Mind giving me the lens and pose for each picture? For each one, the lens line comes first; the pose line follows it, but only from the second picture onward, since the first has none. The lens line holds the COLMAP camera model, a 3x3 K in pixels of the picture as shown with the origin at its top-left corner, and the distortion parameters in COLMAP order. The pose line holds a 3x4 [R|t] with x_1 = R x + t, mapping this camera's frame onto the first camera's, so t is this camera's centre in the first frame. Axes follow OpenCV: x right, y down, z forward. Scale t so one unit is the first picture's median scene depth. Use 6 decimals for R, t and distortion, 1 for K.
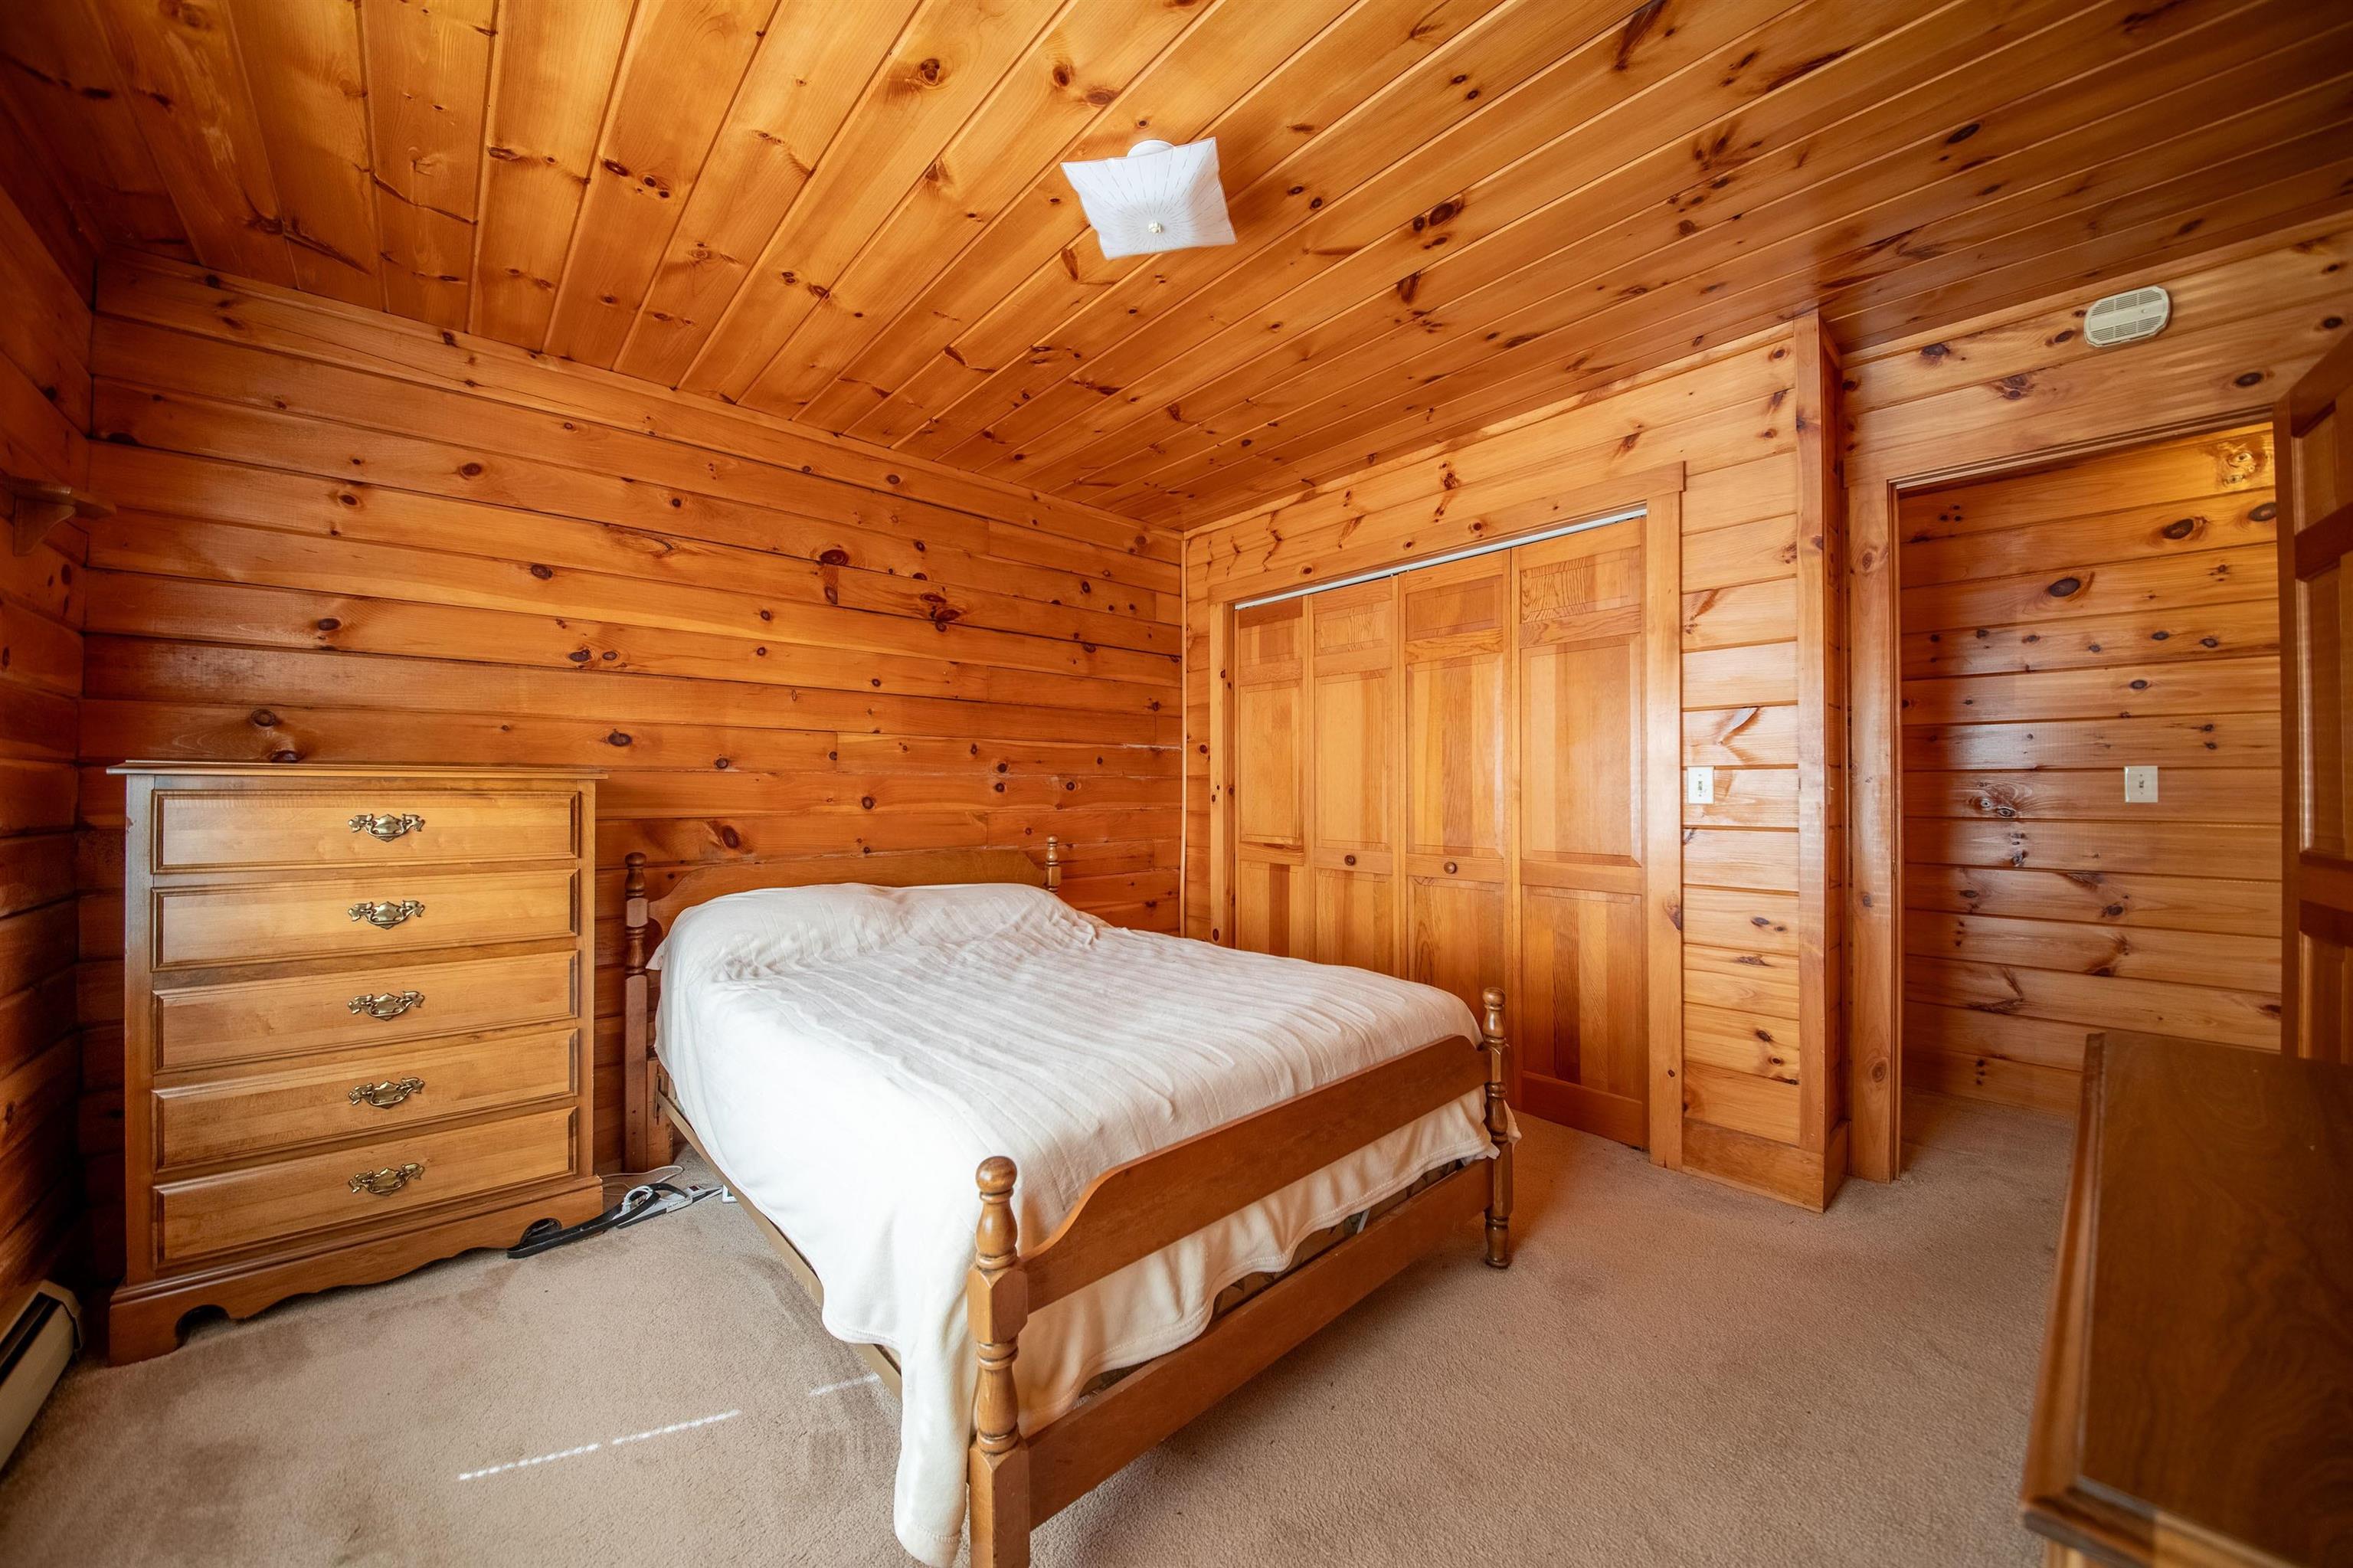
lens RADIAL K [[816.6, 0, 1176.5], [0, 816.6, 784.0], [0, 0, 1]] dist [0.028800, -0.027920]
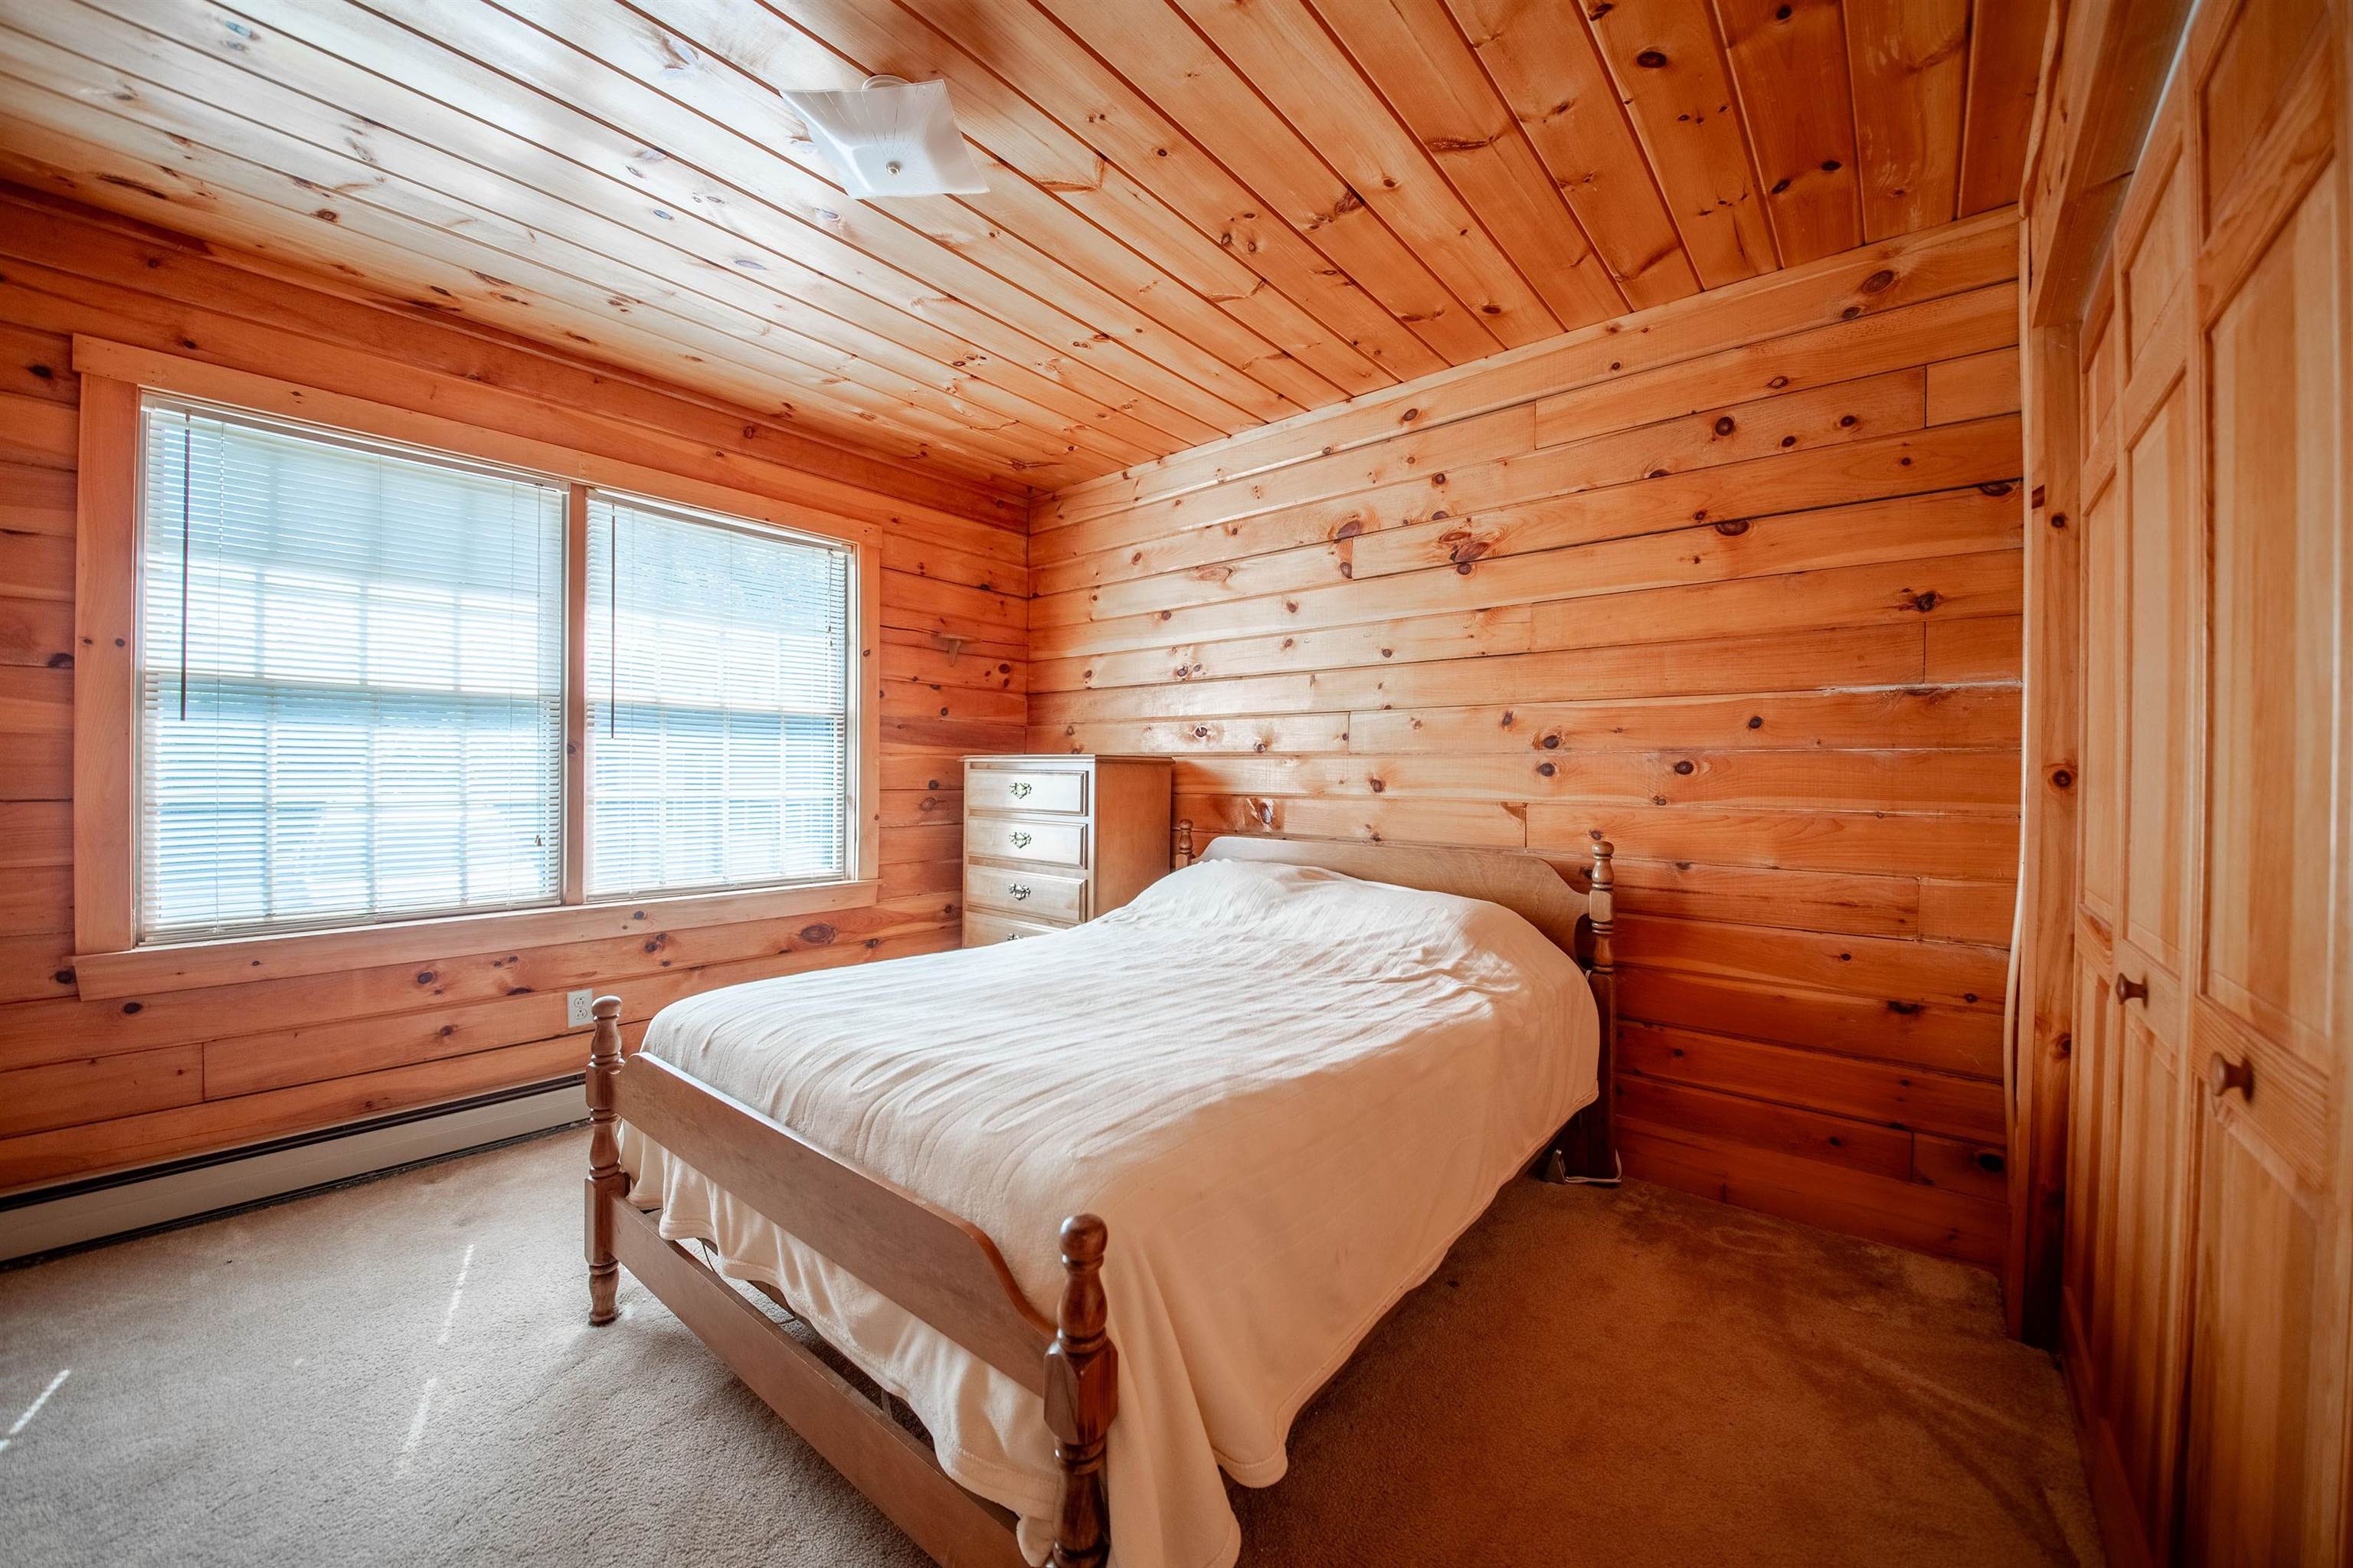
lens RADIAL K [[886.0, 0, 1176.5], [0, 886.0, 784.0], [0, 0, 1]] dist [0.013590, -0.023321]
pose [[0.122730, 0.012319, -0.992364, 0.533804], [-0.002544, 0.999924, 0.012098, 0.008450], [0.992437, 0.001040, 0.122752, 0.606562]]
